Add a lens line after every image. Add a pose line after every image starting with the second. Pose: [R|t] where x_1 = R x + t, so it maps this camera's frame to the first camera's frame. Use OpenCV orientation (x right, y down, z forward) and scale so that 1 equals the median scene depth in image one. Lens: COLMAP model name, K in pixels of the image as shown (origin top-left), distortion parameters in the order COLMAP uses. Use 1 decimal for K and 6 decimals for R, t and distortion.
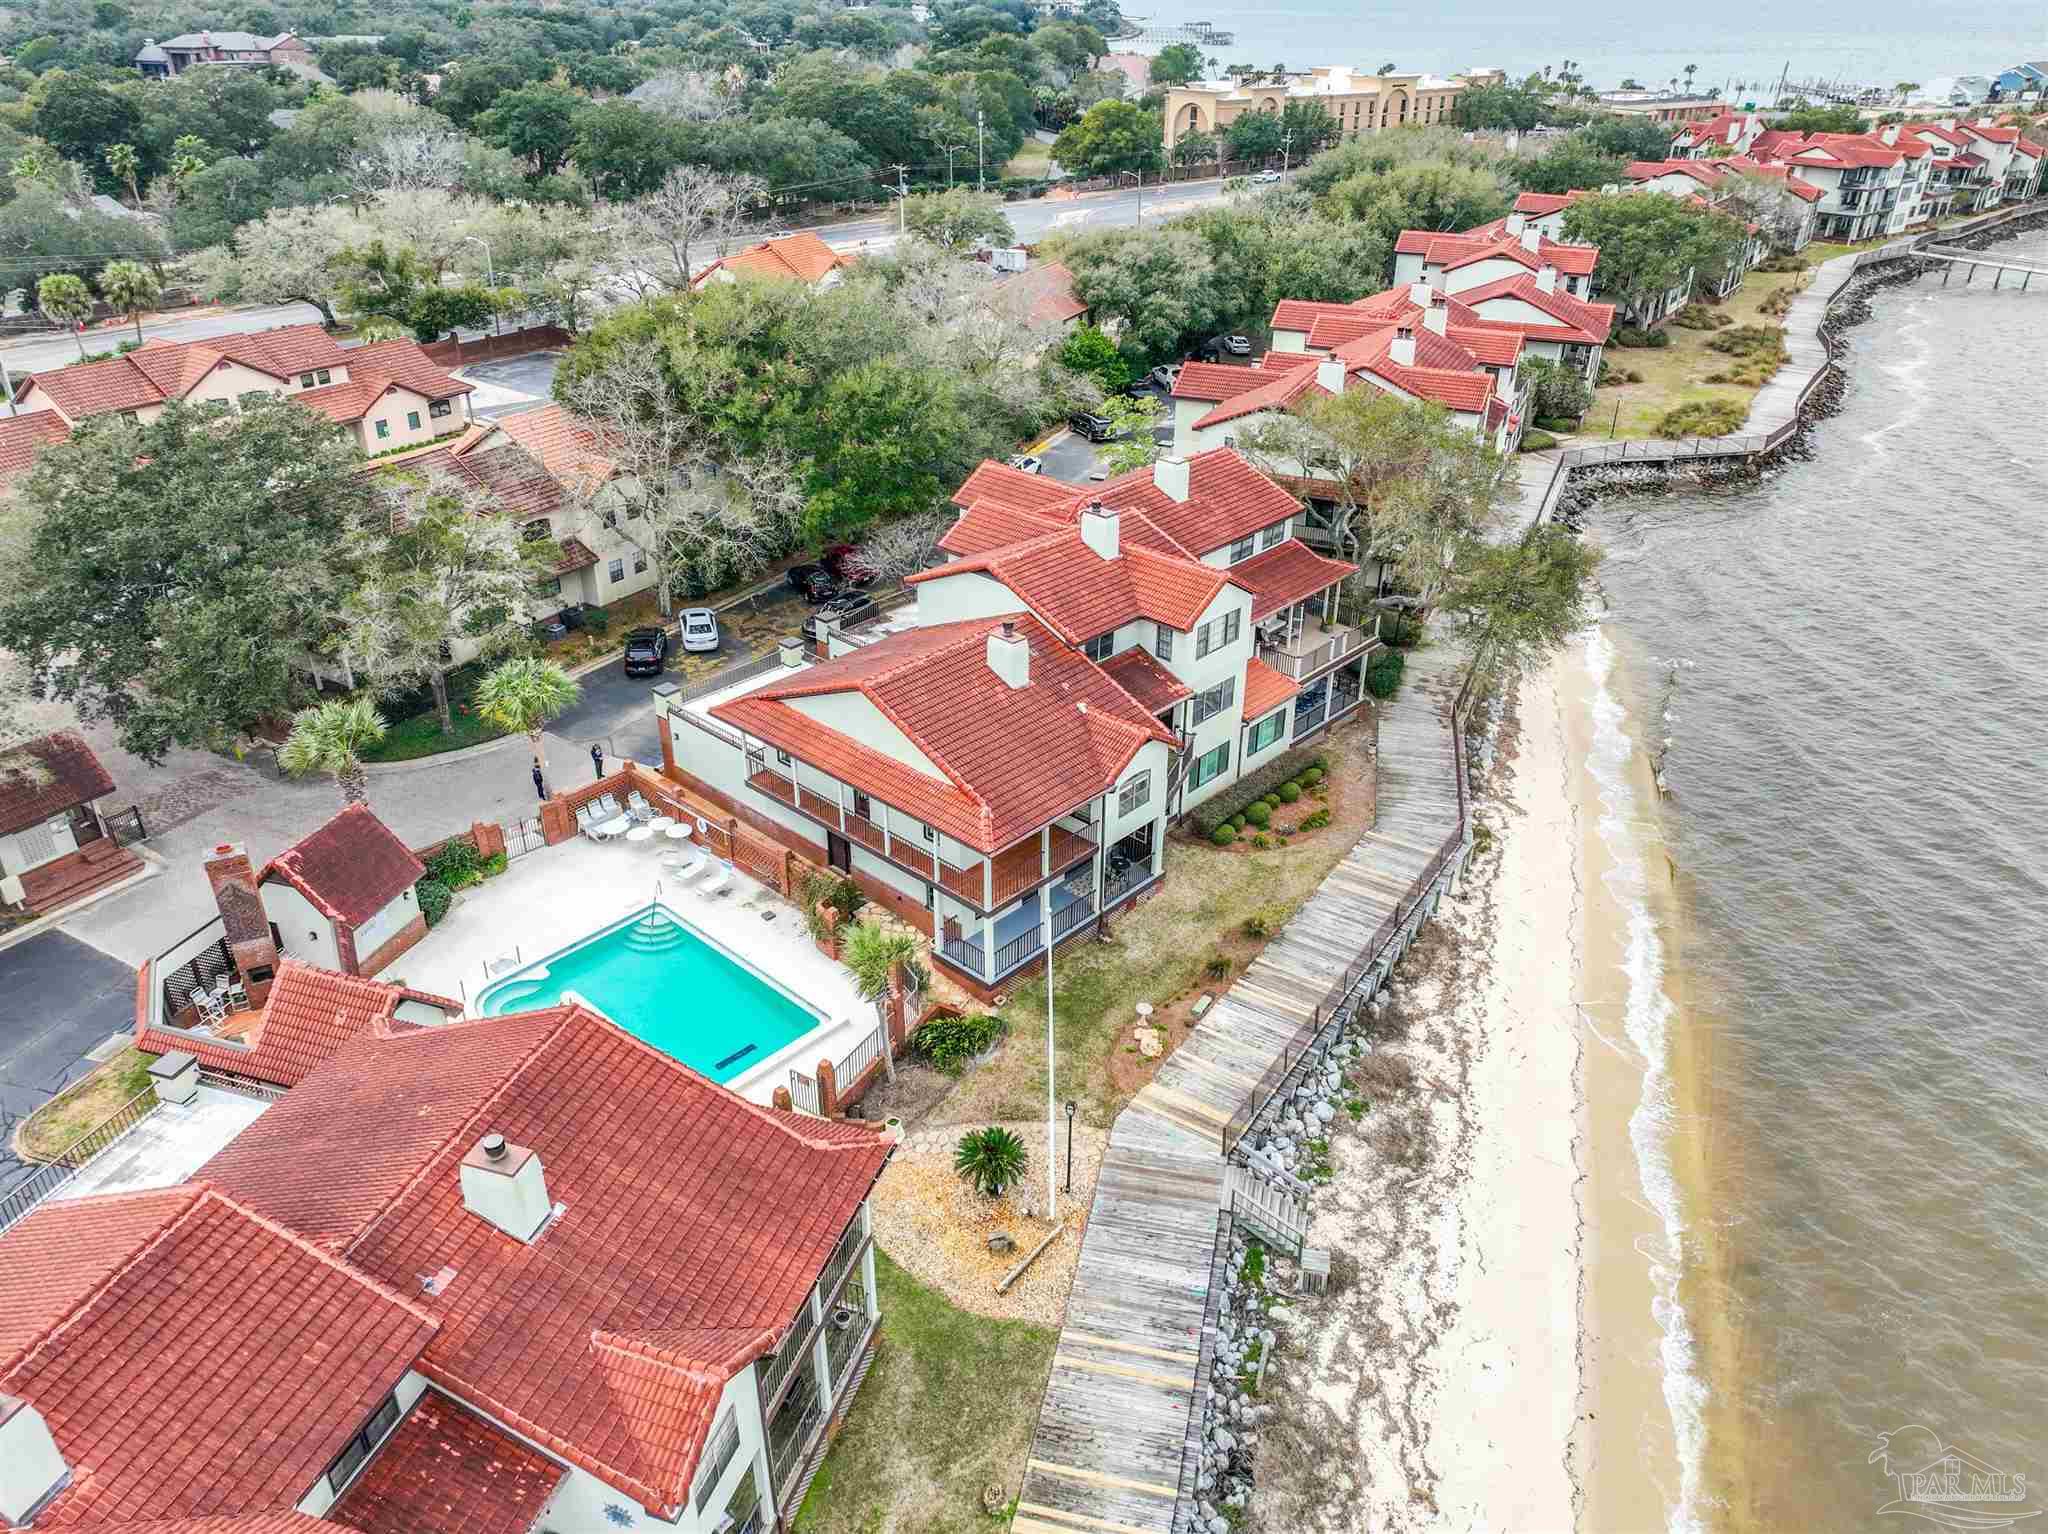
lens RADIAL K [[1429.7, 0, 1024.0], [0, 1429.7, 767.0], [0, 0, 1]] dist [0.007159, 0.007331]
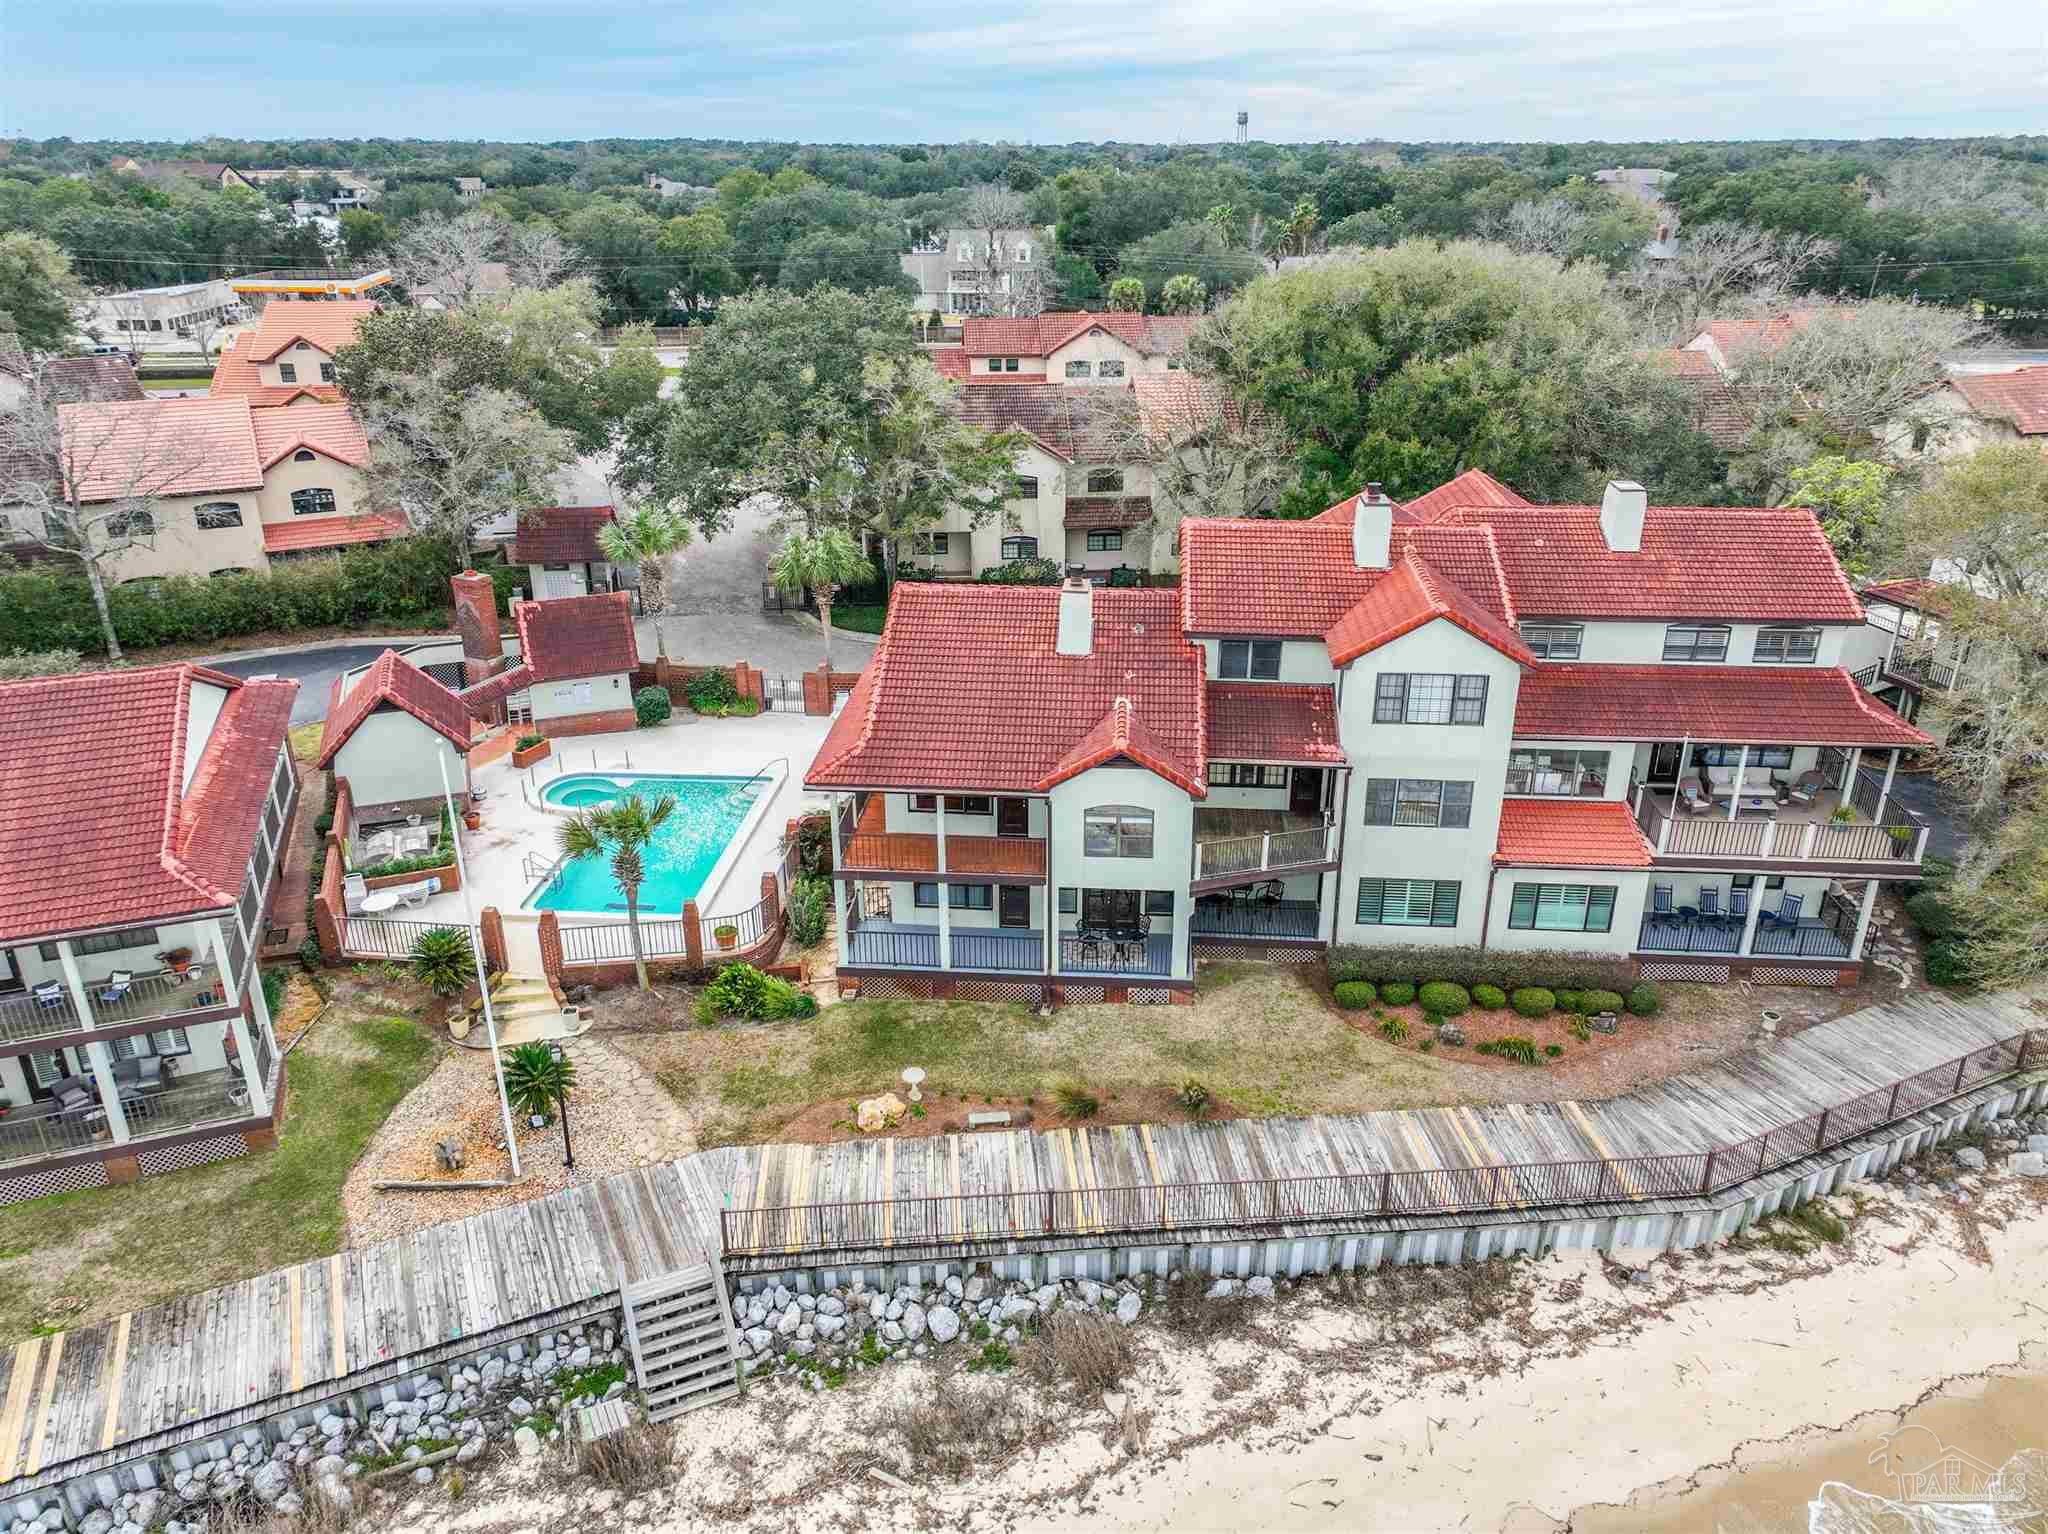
lens RADIAL K [[1429.7, 0, 1024.0], [0, 1429.7, 767.0], [0, 0, 1]] dist [0.007159, 0.007331]
pose [[0.619386, 0.308490, -0.721938, 0.532052], [-0.372287, 0.925012, 0.075861, -0.046978], [0.691204, 0.221781, 0.687786, 0.448061]]
